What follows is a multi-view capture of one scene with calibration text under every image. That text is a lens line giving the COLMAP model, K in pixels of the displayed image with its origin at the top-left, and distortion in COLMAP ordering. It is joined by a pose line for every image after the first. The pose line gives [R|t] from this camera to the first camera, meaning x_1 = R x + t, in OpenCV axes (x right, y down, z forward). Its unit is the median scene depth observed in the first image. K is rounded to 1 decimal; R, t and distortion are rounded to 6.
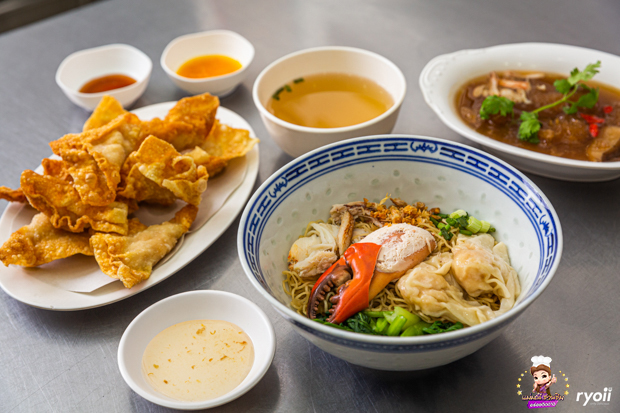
lens RADIAL K [[1046.6, 0, 308.8], [0, 1046.6, 206.5], [0, 0, 1]] dist [0.026520, 0.000000]
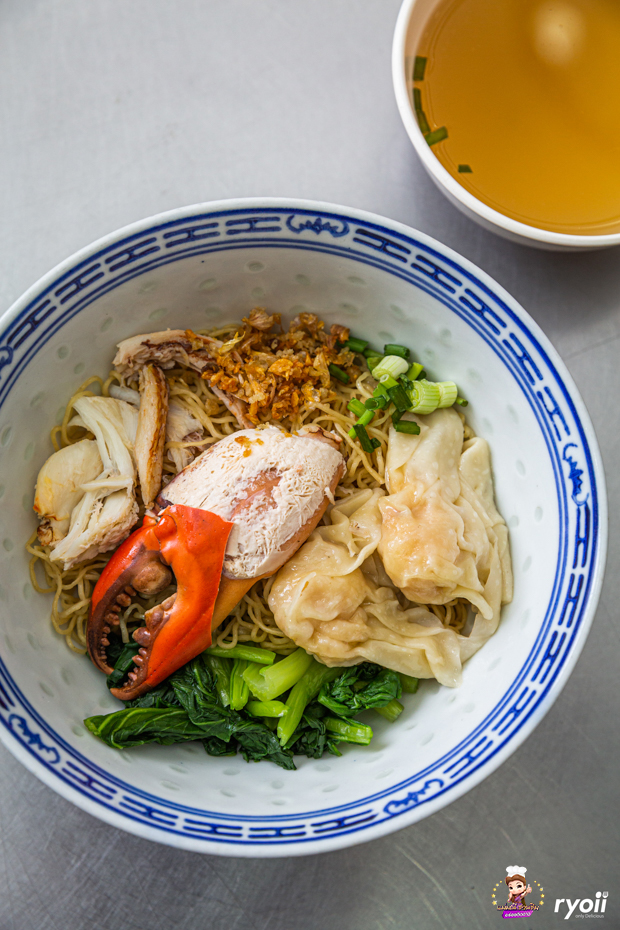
lens RADIAL K [[1679.9, 0, 312.0], [0, 1679.9, 464.9], [0, 0, 1]] dist [-0.009636, 0.000000]
pose [[0.990269, -0.089844, 0.106282, 0.025378], [-0.006837, 0.731363, 0.681954, -0.479953], [-0.139001, -0.676044, 0.723632, 0.443929]]
